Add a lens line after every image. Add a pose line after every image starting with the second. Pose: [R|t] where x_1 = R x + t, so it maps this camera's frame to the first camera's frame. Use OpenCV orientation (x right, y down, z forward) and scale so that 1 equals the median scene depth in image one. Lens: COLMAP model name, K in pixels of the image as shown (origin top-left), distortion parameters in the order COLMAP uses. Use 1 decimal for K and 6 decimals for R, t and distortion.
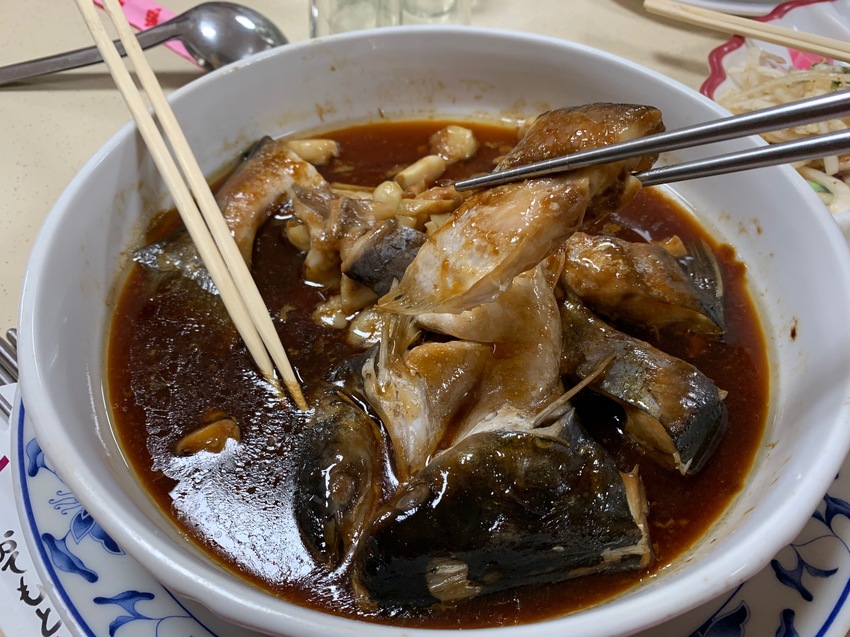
lens RADIAL K [[650.1, 0, 425.0], [0, 650.1, 318.5], [0, 0, 1]] dist [-0.008478, -0.004150]
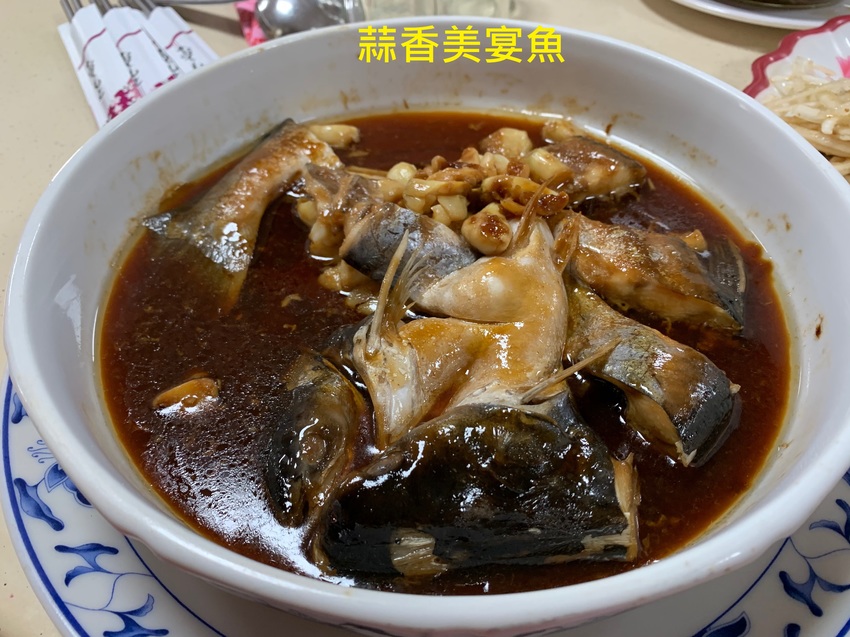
lens RADIAL K [[650.1, 0, 425.0], [0, 650.1, 318.5], [0, 0, 1]] dist [-0.008478, -0.004150]
pose [[0.995523, 0.057430, -0.075071, 0.081921], [-0.061145, 0.996966, -0.048170, 0.086745], [0.072076, 0.052544, 0.996014, 0.040905]]
